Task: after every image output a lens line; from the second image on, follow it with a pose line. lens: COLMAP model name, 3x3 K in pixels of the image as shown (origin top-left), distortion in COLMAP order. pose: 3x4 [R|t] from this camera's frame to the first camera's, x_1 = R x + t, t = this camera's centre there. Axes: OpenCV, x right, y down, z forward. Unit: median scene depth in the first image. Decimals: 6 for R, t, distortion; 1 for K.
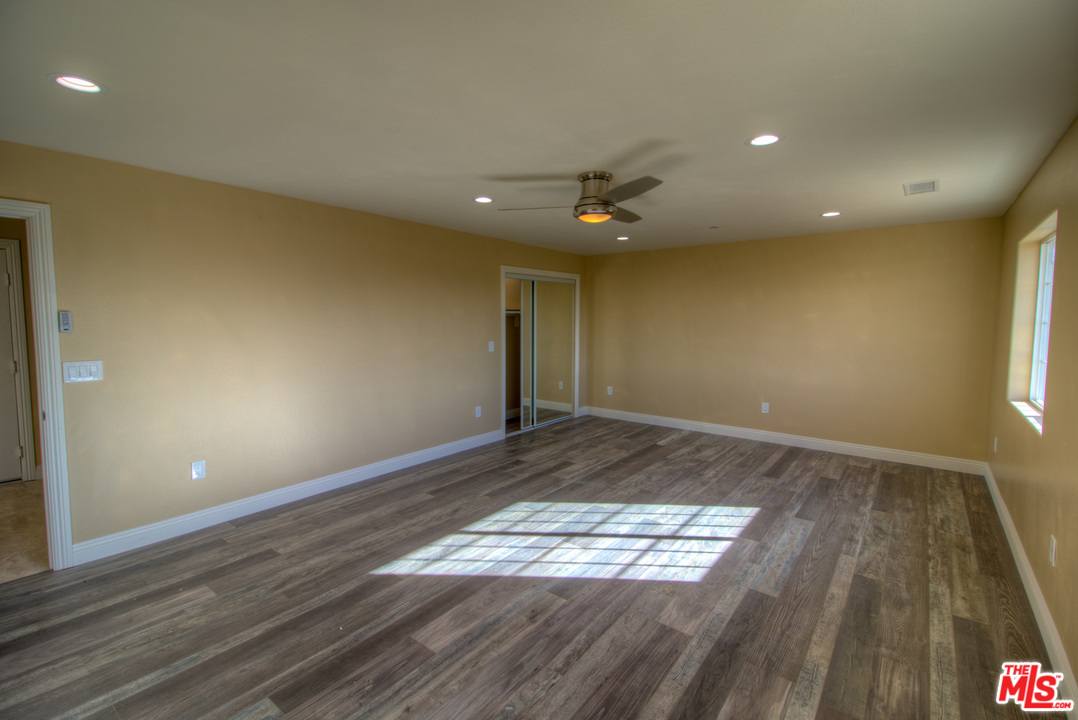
lens RADIAL K [[479.0, 0, 544.5], [0, 479.0, 352.2], [0, 0, 1]] dist [0.076533, -0.035038]
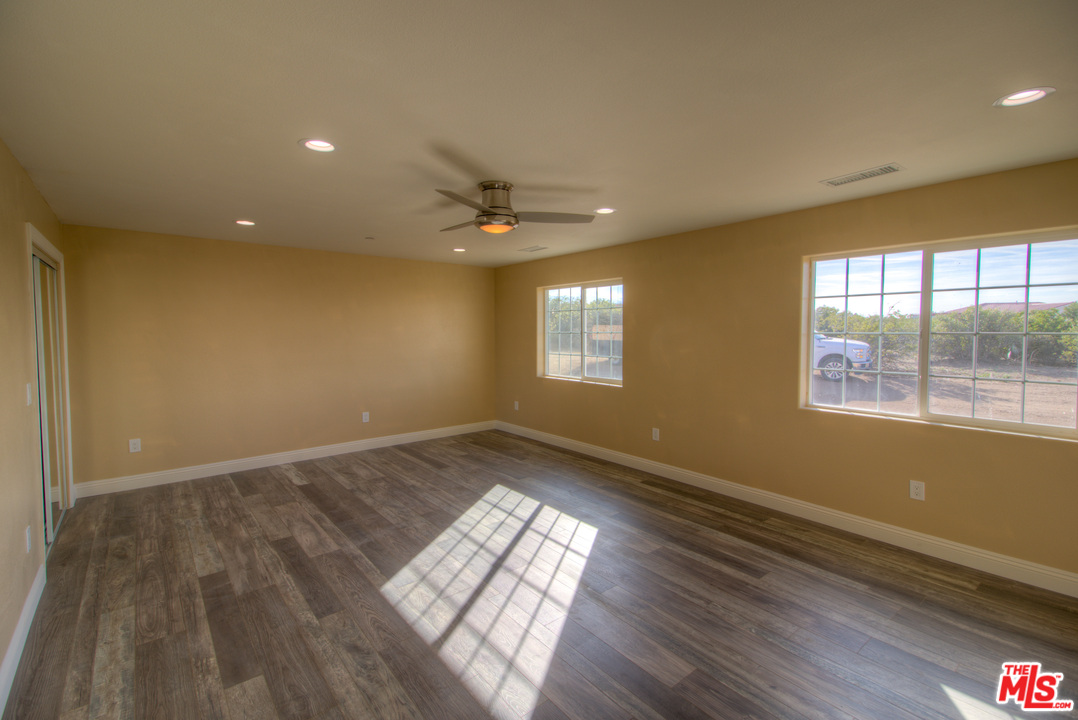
lens RADIAL K [[479.0, 0, 544.5], [0, 479.0, 352.2], [0, 0, 1]] dist [0.076533, -0.035038]
pose [[0.217496, -0.049867, 0.974787, -0.679951], [0.073590, 0.996689, 0.034568, -0.045652], [-0.973283, 0.064216, 0.220446, 0.574751]]
